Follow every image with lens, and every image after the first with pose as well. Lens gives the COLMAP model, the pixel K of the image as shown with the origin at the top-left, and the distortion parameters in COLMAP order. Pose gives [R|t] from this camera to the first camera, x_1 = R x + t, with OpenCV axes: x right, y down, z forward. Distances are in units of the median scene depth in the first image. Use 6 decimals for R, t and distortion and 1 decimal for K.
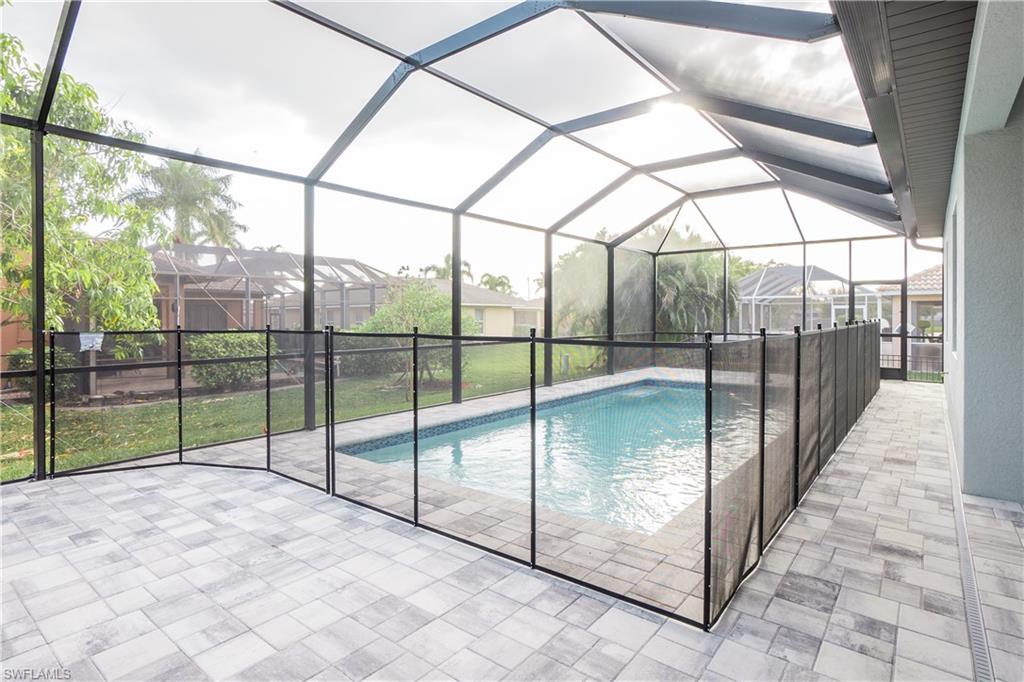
lens RADIAL K [[545.3, 0, 515.0], [0, 545.3, 321.0], [0, 0, 1]] dist [-0.032586, 0.018377]
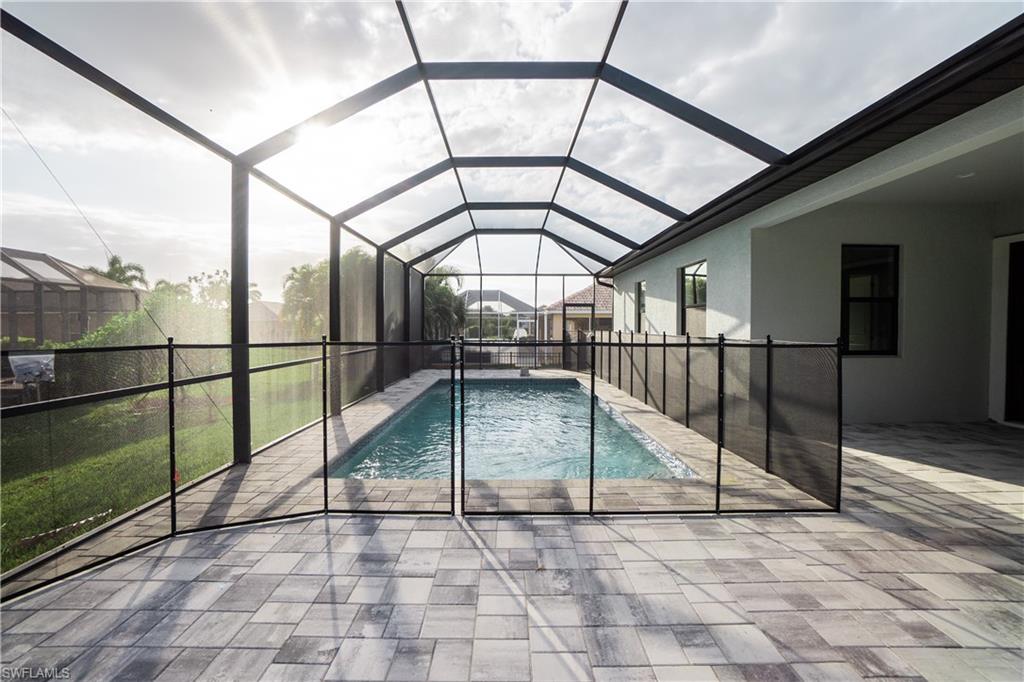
lens RADIAL K [[457.4, 0, 518.1], [0, 457.4, 339.3], [0, 0, 1]] dist [-0.064945, 0.026226]
pose [[0.773466, -0.013652, 0.633690, -0.792870], [0.001583, 0.999806, 0.019608, -0.003518], [-0.633835, -0.014163, 0.773338, 0.338651]]
